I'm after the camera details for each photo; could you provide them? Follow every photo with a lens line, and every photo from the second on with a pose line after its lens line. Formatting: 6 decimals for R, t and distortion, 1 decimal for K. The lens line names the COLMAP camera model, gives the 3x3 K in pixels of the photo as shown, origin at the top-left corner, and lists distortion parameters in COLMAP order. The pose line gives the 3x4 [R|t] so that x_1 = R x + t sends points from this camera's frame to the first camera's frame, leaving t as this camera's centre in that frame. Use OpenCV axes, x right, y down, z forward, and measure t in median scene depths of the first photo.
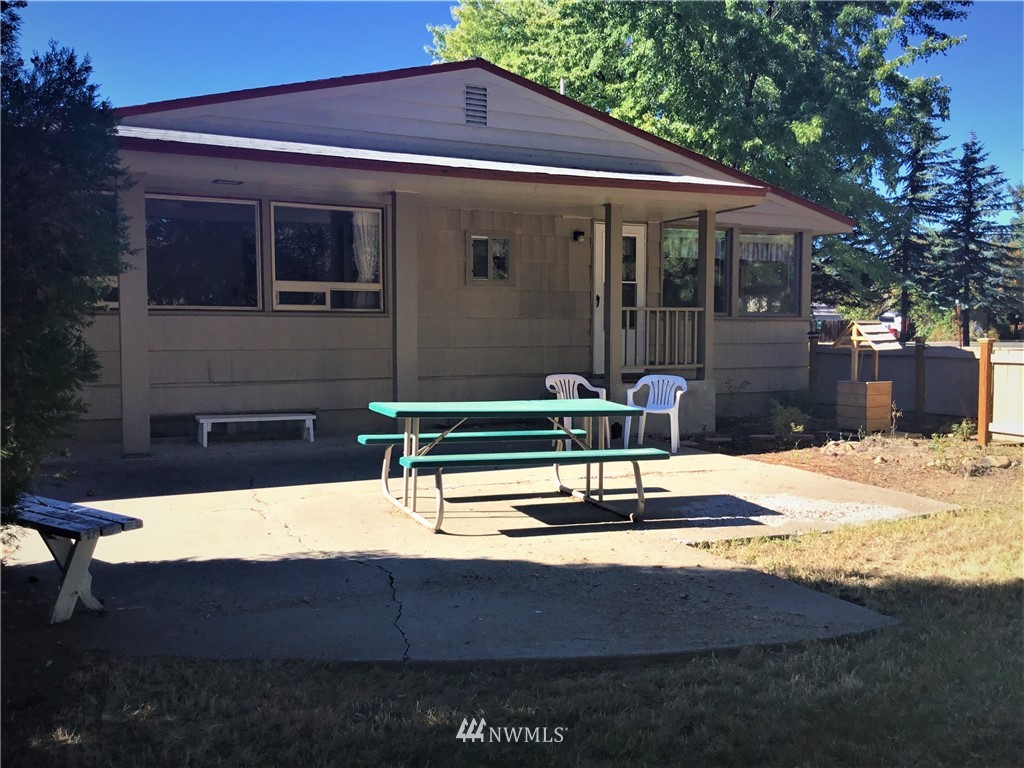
lens RADIAL K [[948.5, 0, 507.6], [0, 948.5, 387.8], [0, 0, 1]] dist [0.022387, 0.000000]
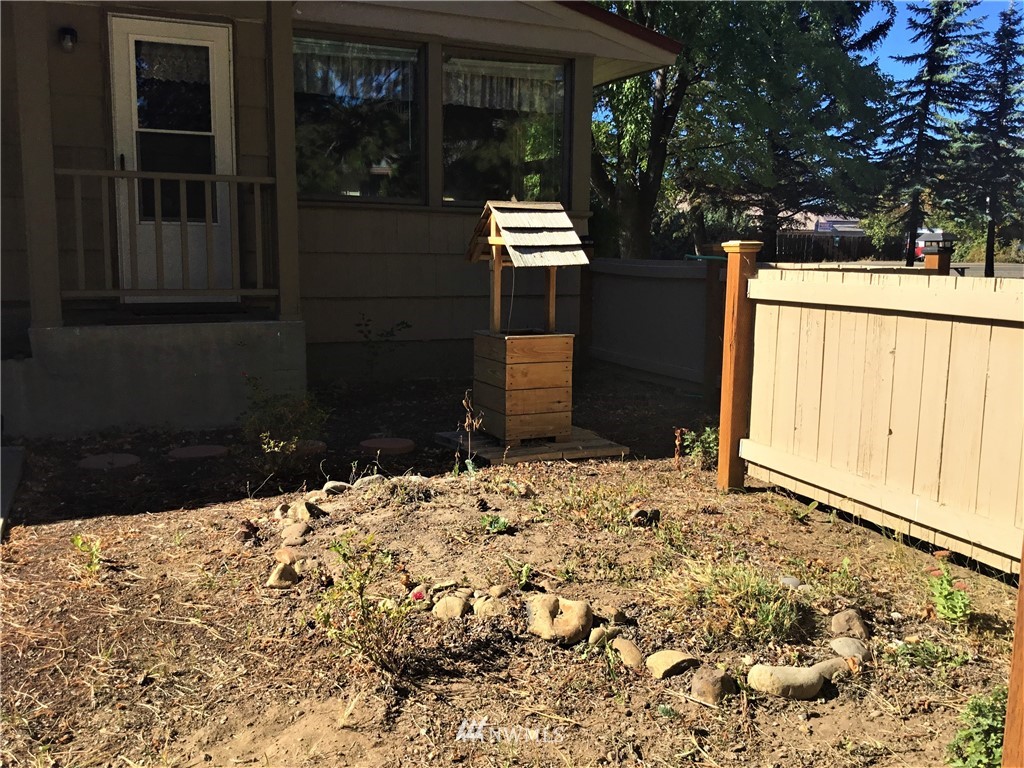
lens RADIAL K [[948.5, 0, 517.2], [0, 948.5, 381.7], [0, 0, 1]] dist [0.022387, 0.000000]
pose [[0.998668, 0.021004, -0.047133, 0.120793], [-0.017092, 0.996492, 0.081922, -0.006508], [0.048688, -0.081007, 0.995524, 0.161955]]
